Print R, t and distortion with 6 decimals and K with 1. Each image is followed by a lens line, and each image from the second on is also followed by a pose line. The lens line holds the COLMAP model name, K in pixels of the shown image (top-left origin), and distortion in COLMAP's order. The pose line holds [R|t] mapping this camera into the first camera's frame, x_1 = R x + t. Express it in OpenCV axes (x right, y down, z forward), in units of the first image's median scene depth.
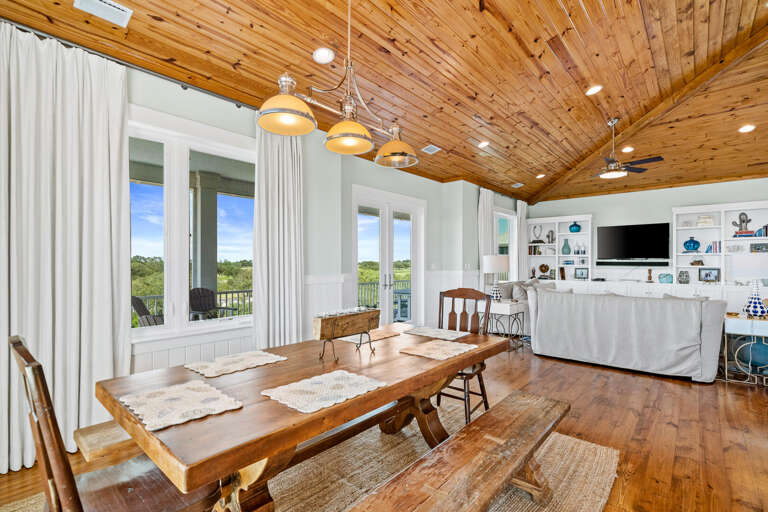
lens RADIAL K [[345.9, 0, 385.5], [0, 345.9, 260.8], [0, 0, 1]] dist [-0.000580, 0.000101]
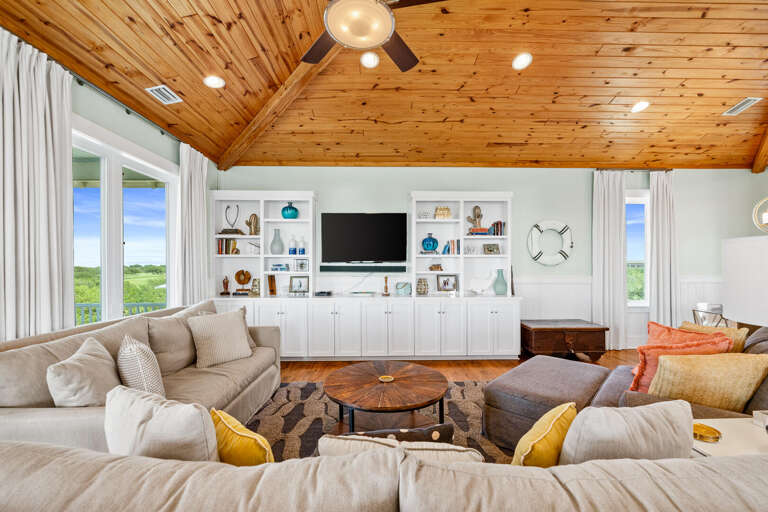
lens RADIAL K [[314.5, 0, 386.1], [0, 314.5, 268.7], [0, 0, 1]] dist [0.000251, -0.000006]
pose [[0.725216, -0.004866, 0.688504, 0.320696], [-0.000491, 0.999971, 0.007585, 0.003440], [-0.688521, -0.005839, 0.725193, 0.531589]]
